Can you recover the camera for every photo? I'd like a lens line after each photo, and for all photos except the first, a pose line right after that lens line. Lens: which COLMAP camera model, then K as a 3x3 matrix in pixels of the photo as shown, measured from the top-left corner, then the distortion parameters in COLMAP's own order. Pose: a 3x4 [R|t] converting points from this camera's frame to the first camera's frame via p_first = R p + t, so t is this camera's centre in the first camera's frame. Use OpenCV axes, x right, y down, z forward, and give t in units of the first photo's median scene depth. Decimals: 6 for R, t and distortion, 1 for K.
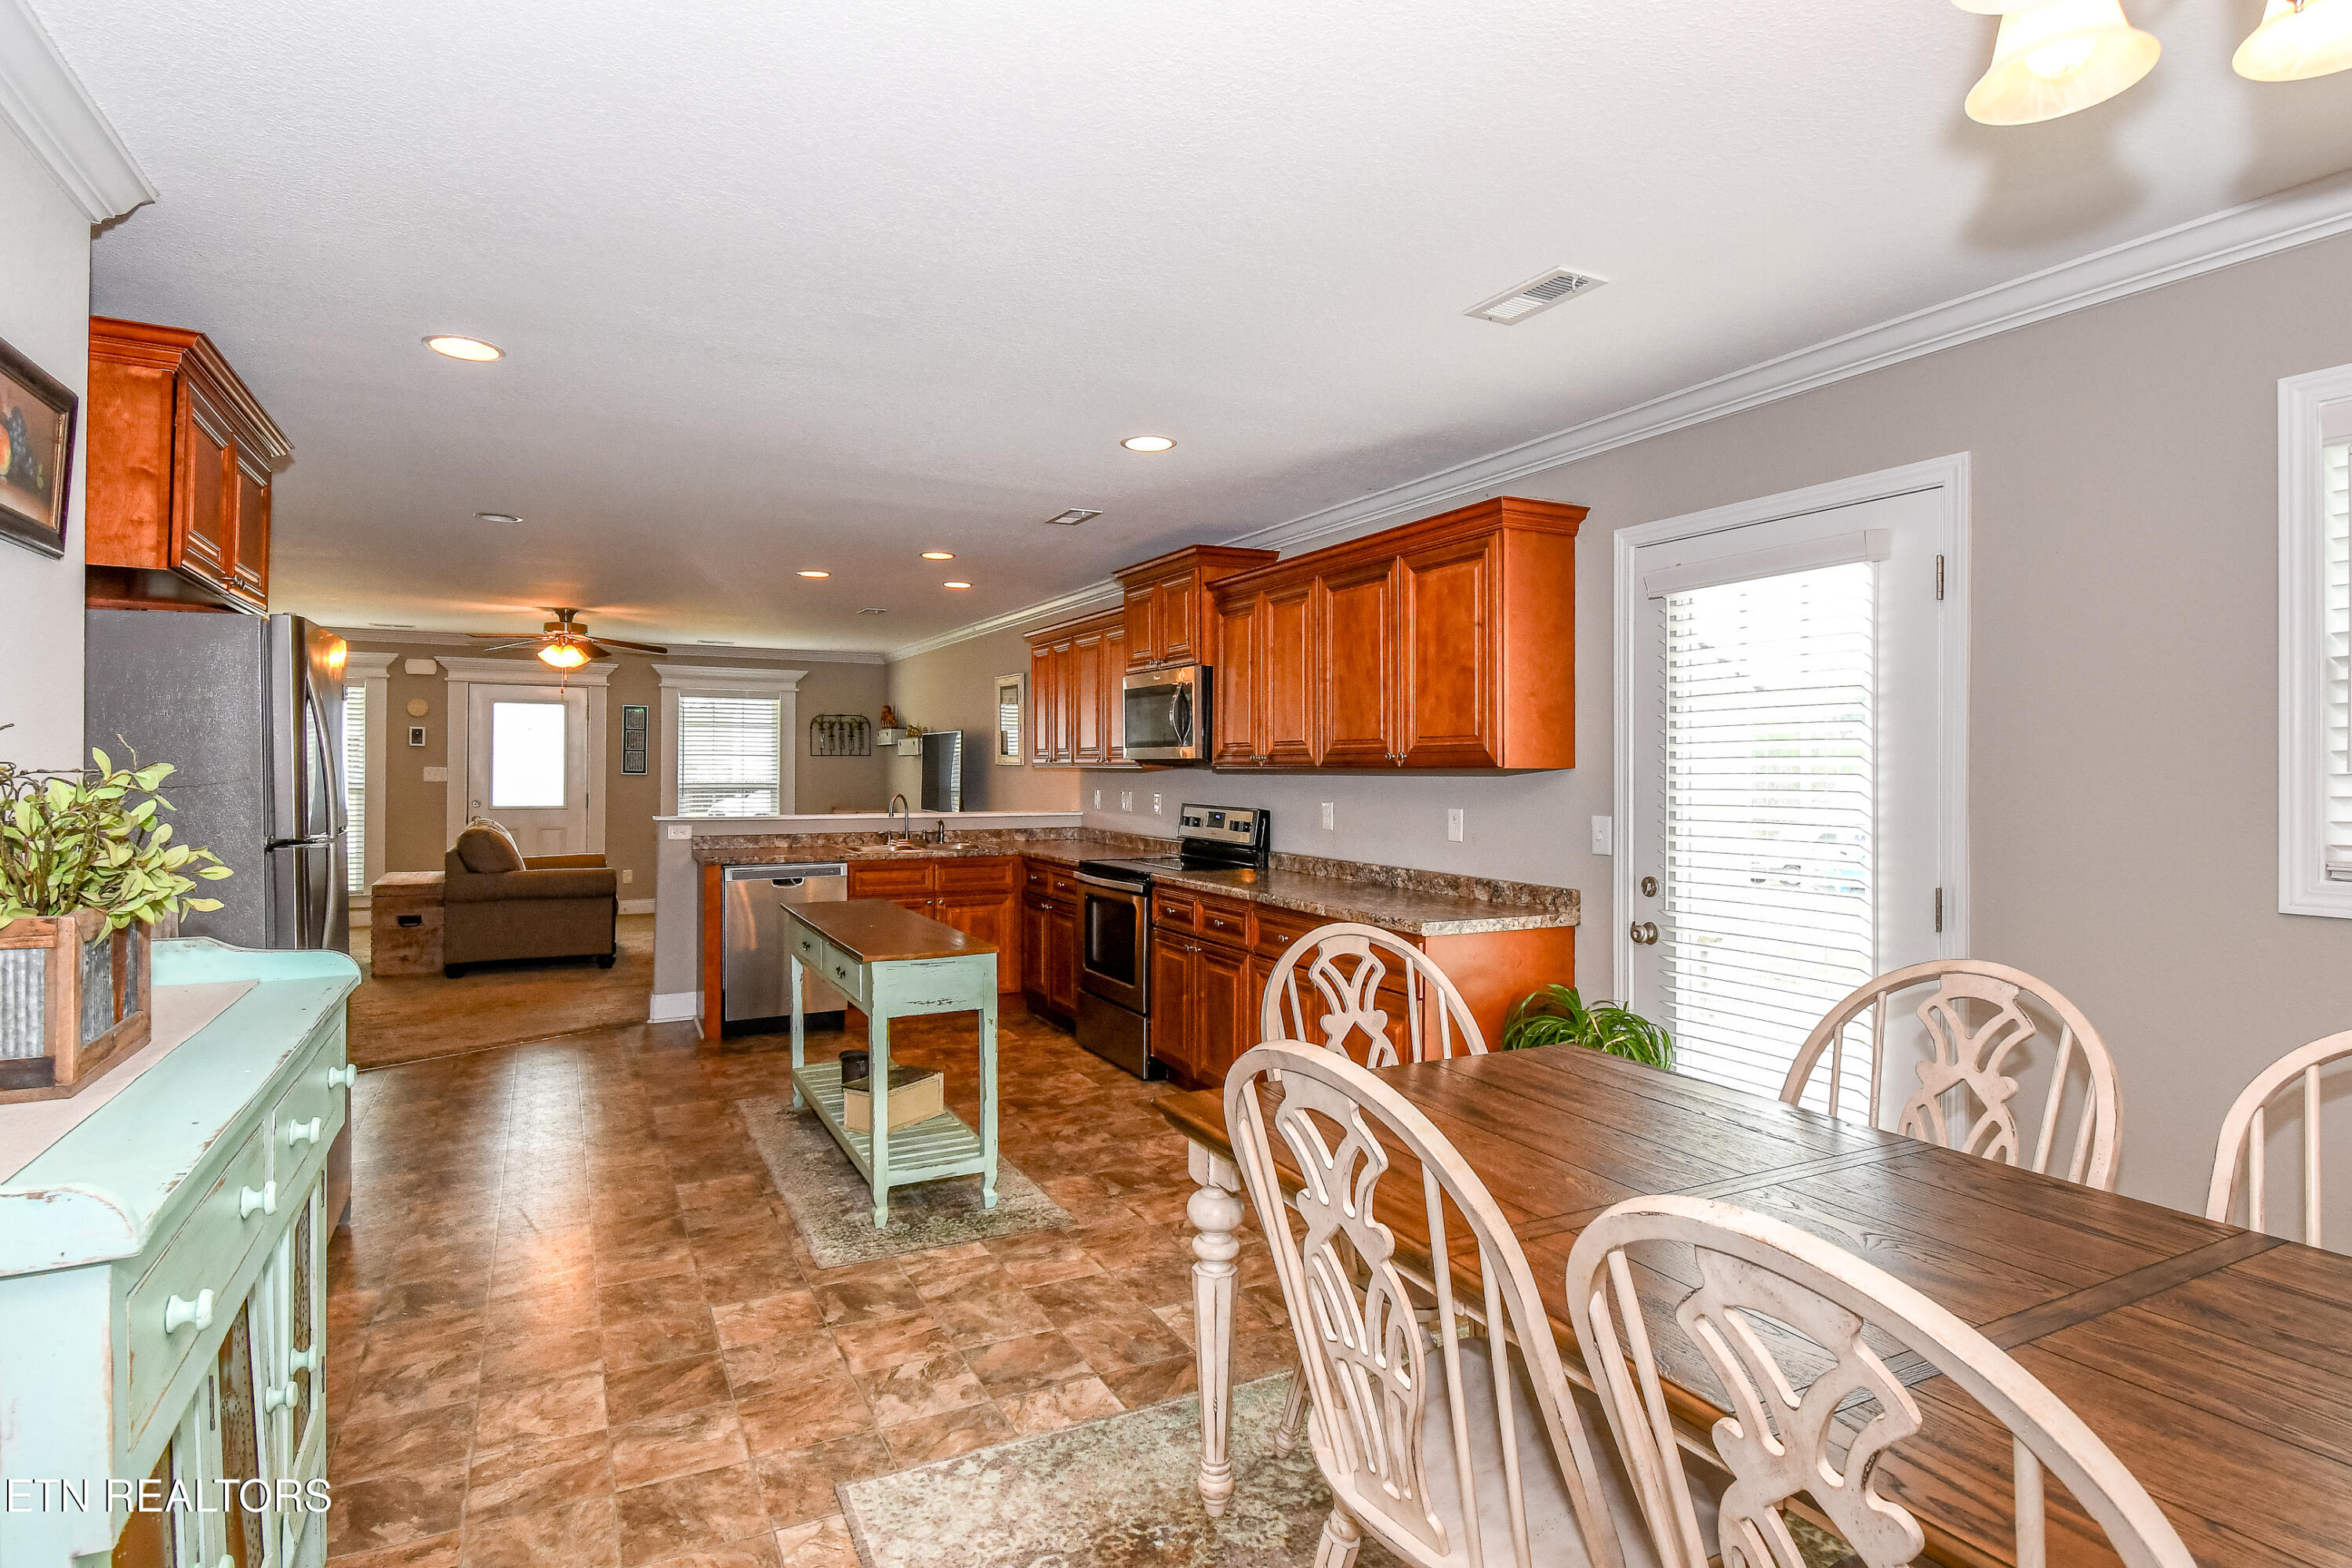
lens RADIAL K [[1211.6, 0, 1166.6], [0, 1211.6, 764.2], [0, 0, 1]] dist [0.025813, -0.000368]
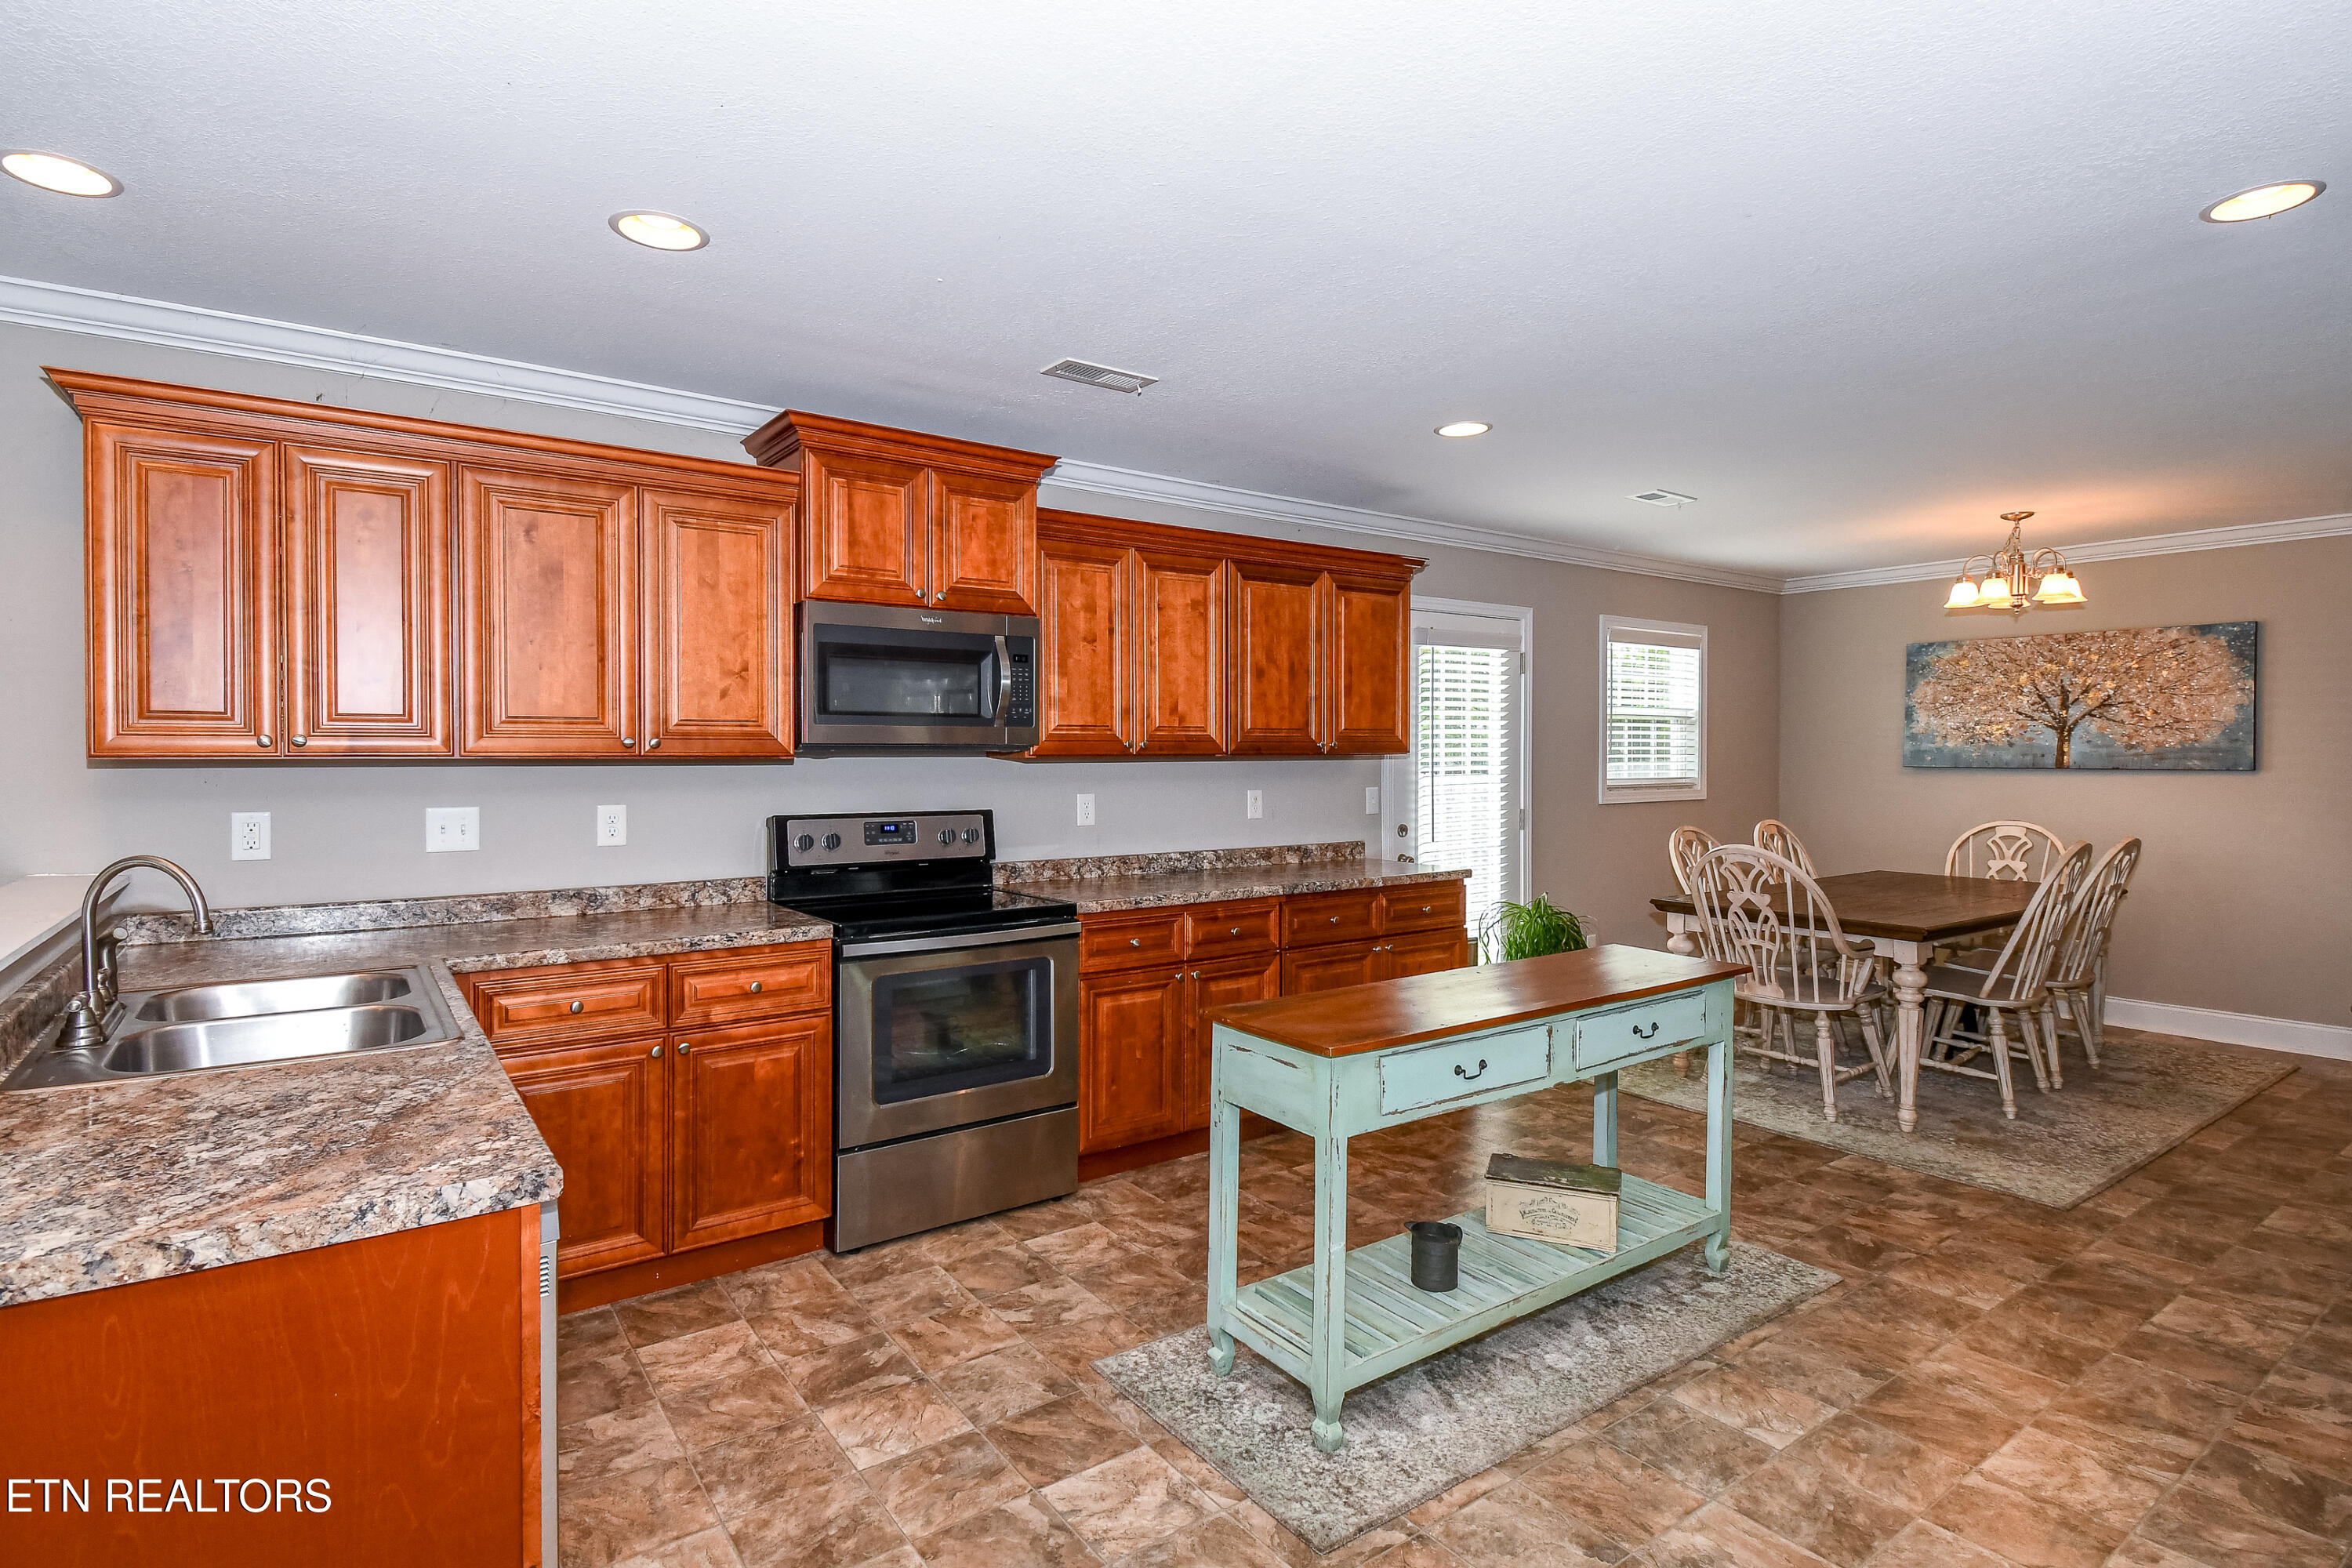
lens RADIAL K [[1153.6, 0, 1162.1], [0, 1153.6, 754.8], [0, 0, 1]] dist [0.026330, -0.021003]
pose [[-0.144835, -0.005903, 0.989438, -0.691091], [-0.002140, 0.999982, 0.005652, -0.002204], [-0.989453, -0.001299, -0.144845, 1.040094]]
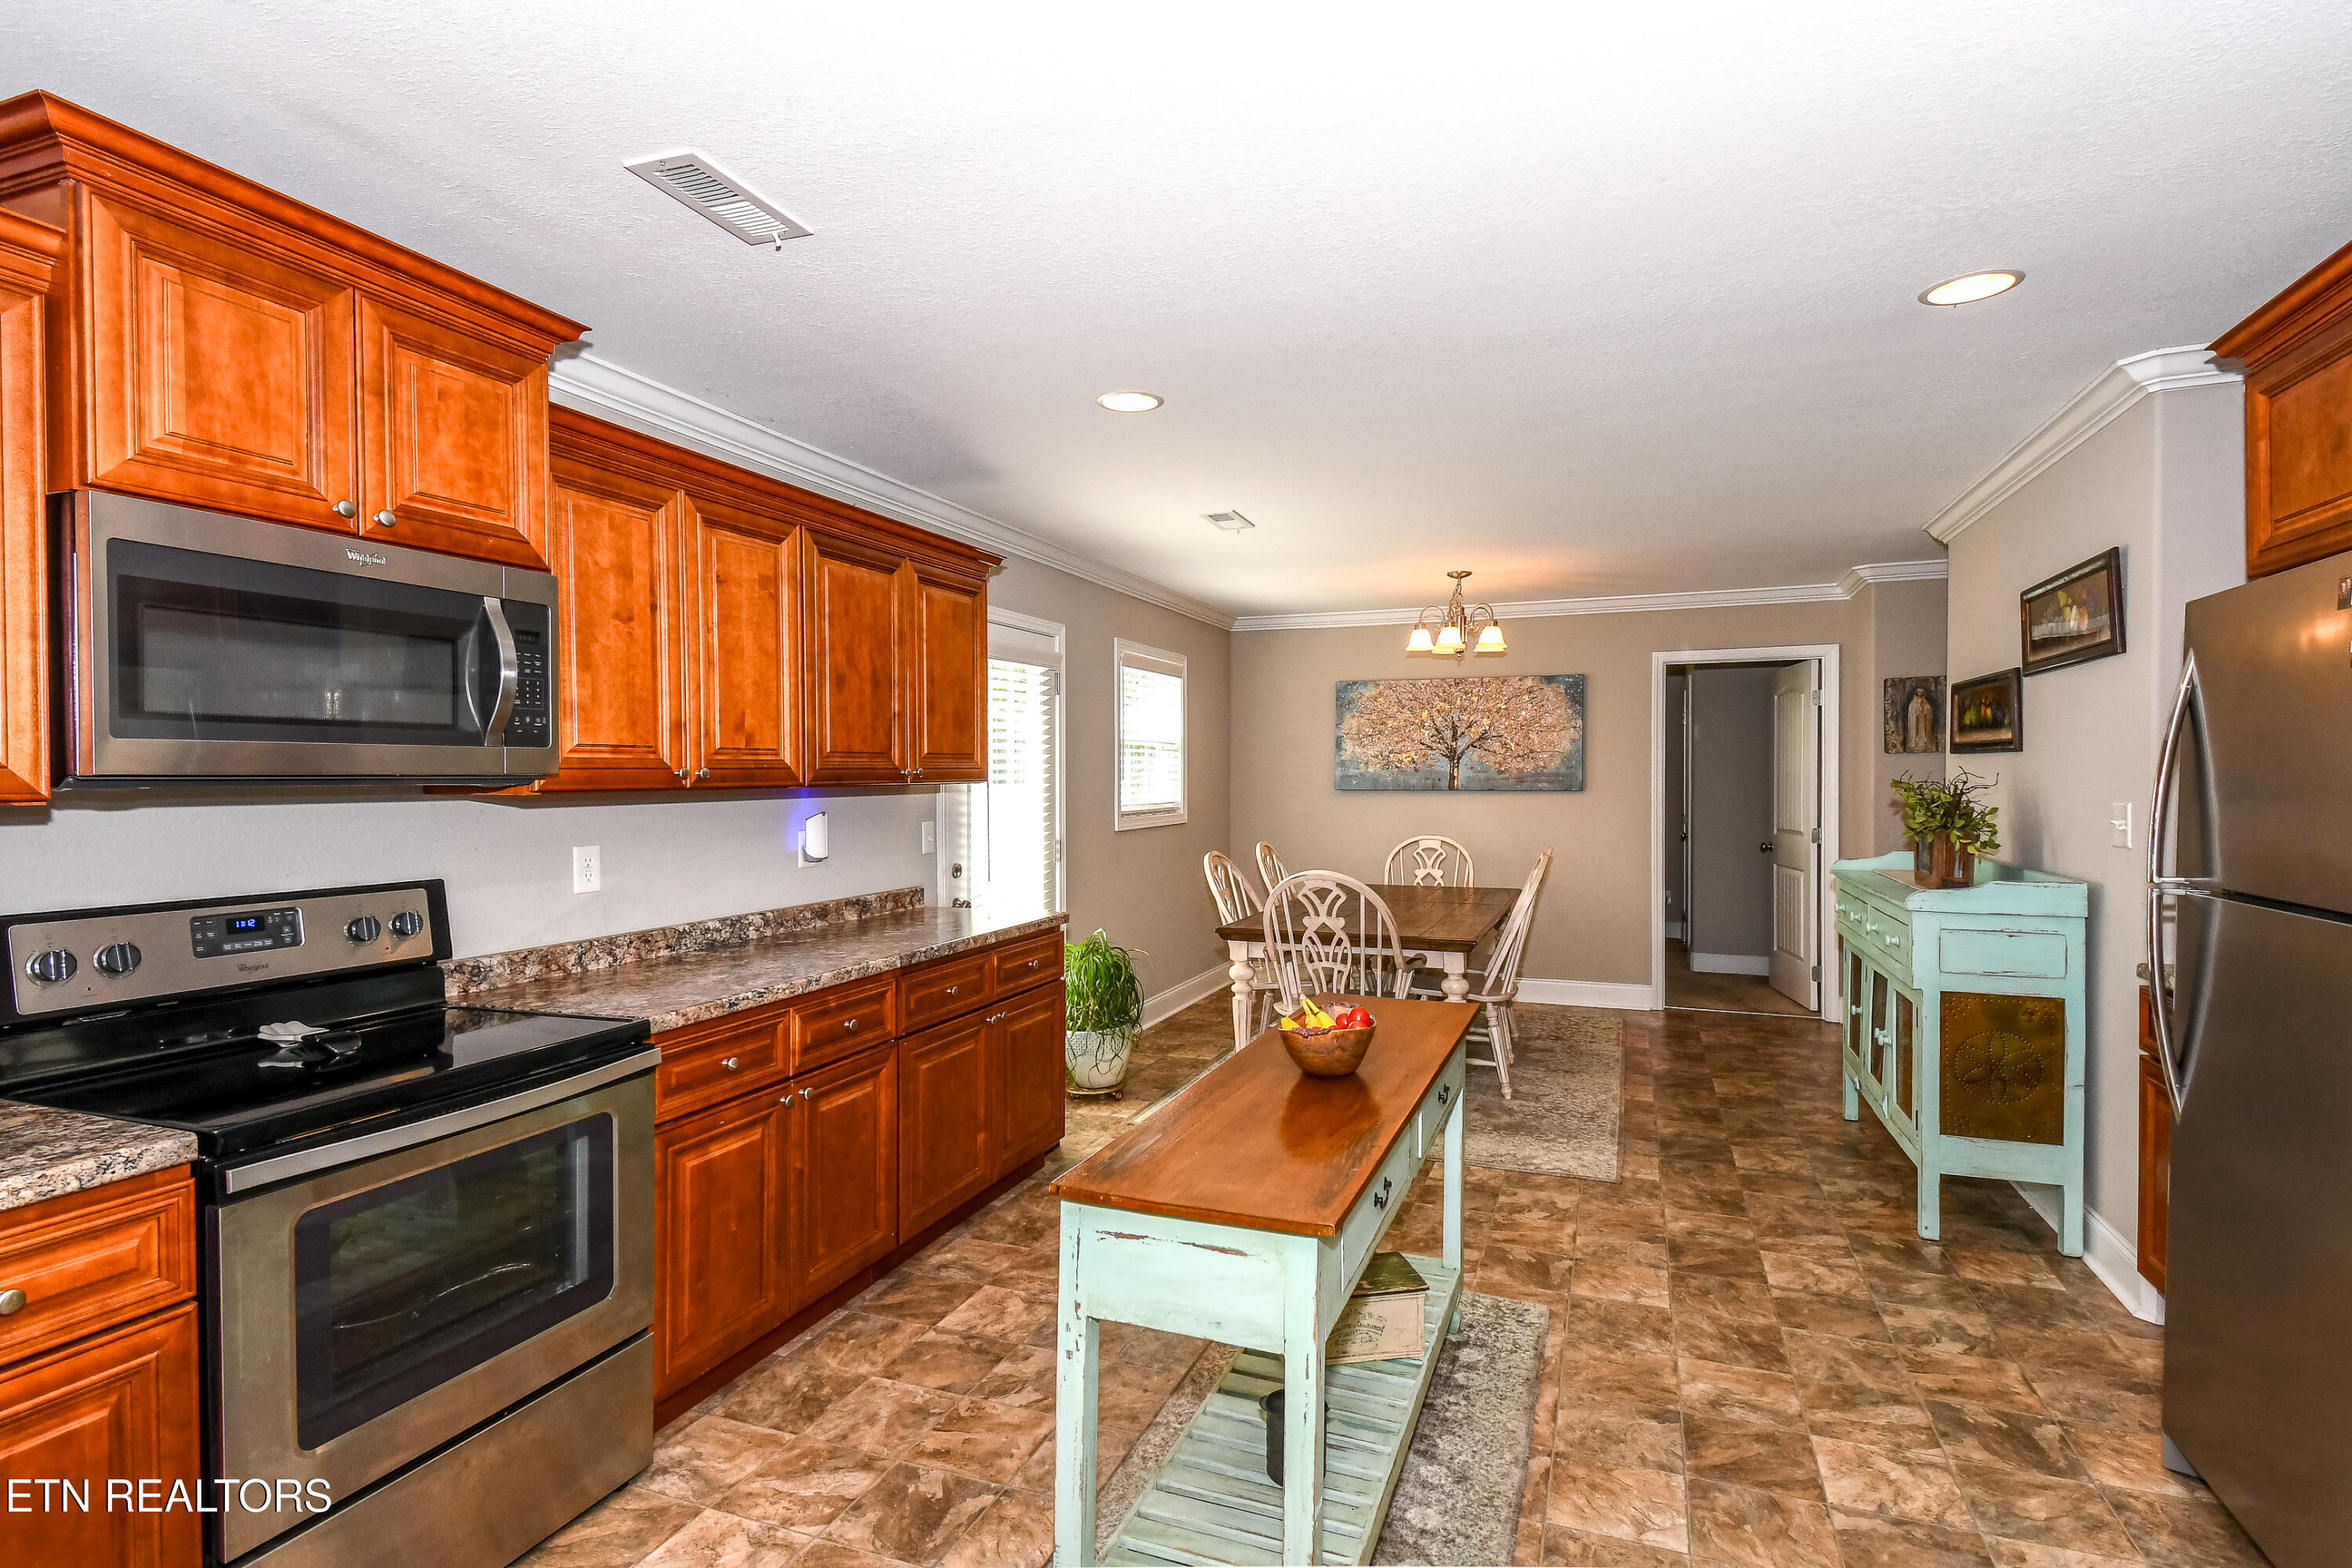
lens RADIAL K [[1130.5, 0, 1176.0], [0, 1130.5, 784.0], [0, 0, 1]] dist [0.030925, -0.000450]
pose [[-0.663614, -0.005336, 0.748056, -0.472709], [0.002255, 0.999956, 0.009134, -0.004101], [-0.748072, 0.007748, -0.663572, 1.128842]]
